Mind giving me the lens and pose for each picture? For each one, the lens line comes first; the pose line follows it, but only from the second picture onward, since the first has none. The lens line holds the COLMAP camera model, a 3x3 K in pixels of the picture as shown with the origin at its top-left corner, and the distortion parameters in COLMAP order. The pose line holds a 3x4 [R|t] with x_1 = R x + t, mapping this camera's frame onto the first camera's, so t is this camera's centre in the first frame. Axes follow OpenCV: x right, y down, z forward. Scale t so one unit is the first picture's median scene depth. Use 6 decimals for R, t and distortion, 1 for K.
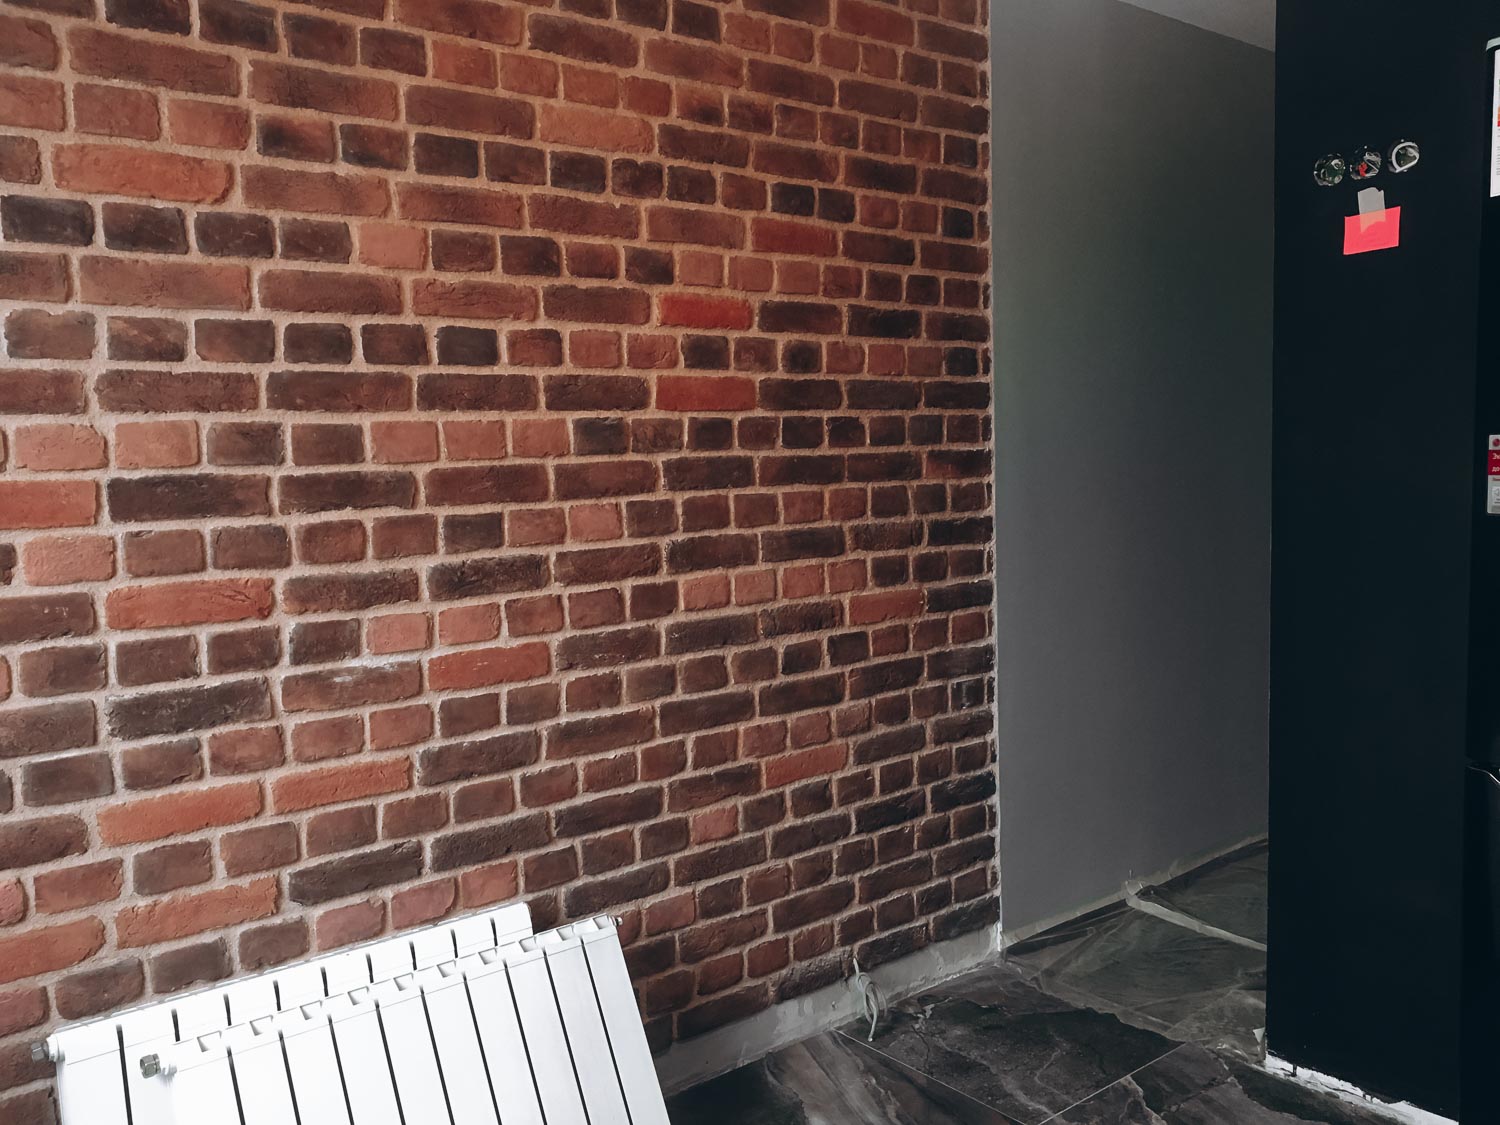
lens RADIAL K [[1316.5, 0, 750.4], [0, 1316.5, 560.9], [0, 0, 1]] dist [0.012617, 0.006849]
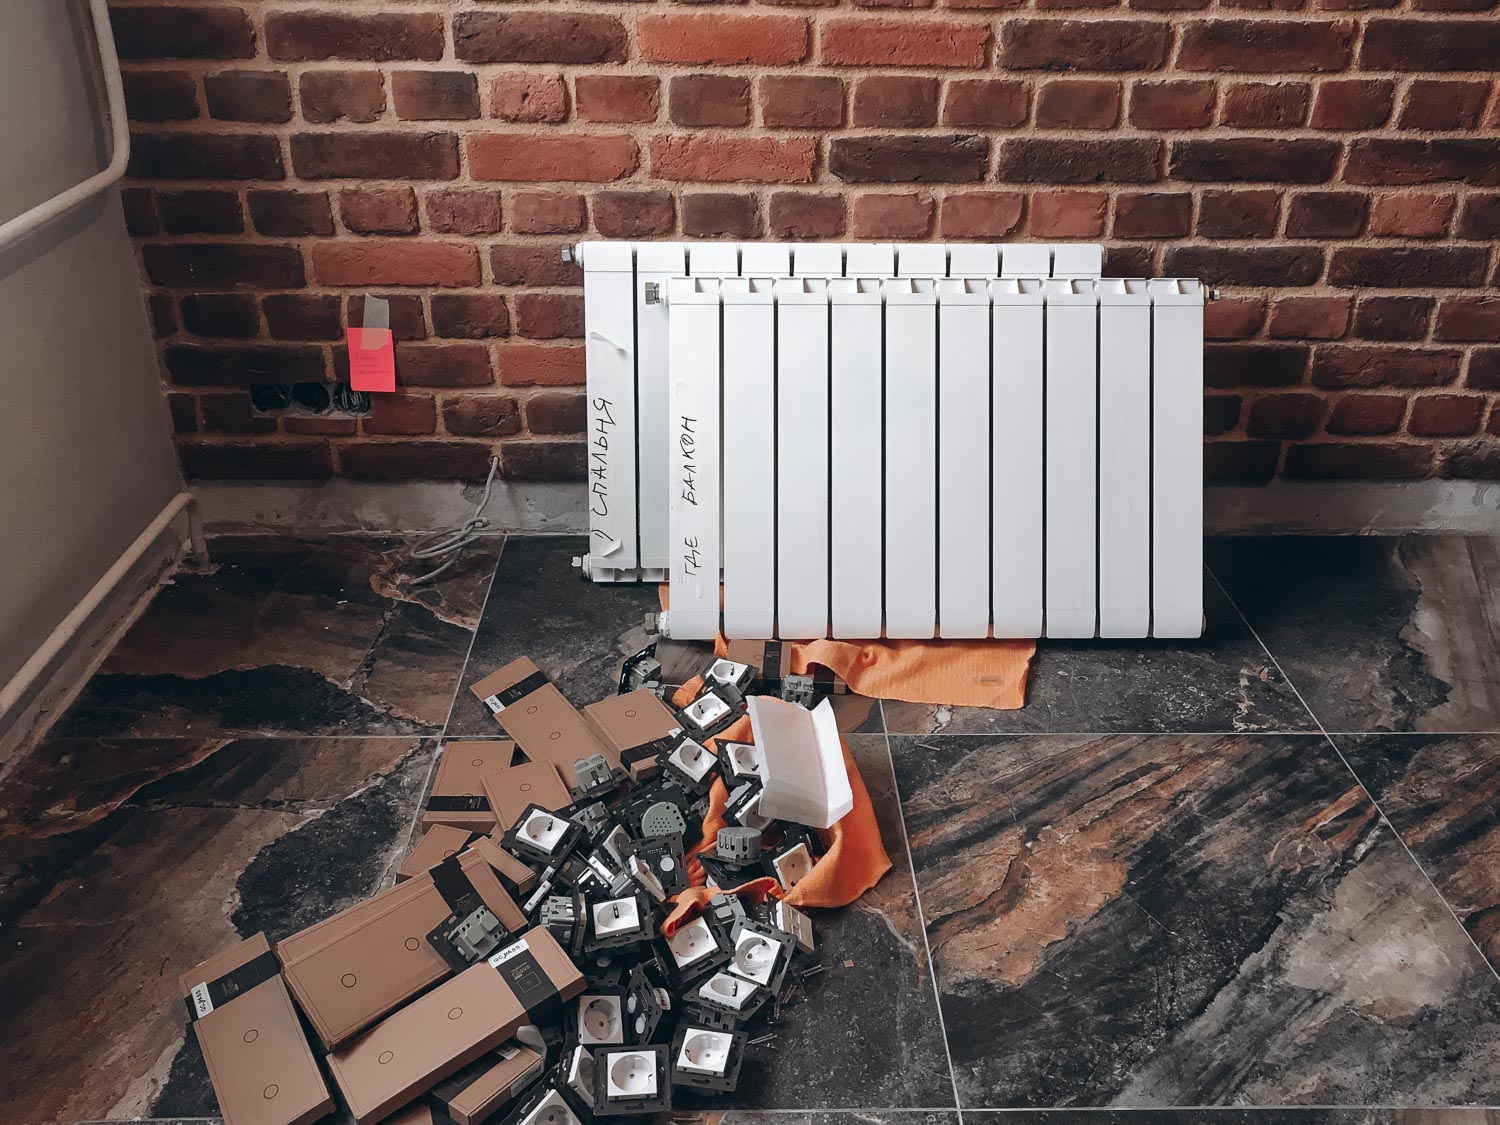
lens RADIAL K [[1316.5, 0, 750.0], [0, 1316.5, 562.6], [0, 0, 1]] dist [0.012617, 0.006849]
pose [[0.787325, 0.315574, -0.529653, 0.155059], [-0.089465, 0.908460, 0.408284, 0.126307], [0.610013, -0.274067, 0.743486, 0.208097]]
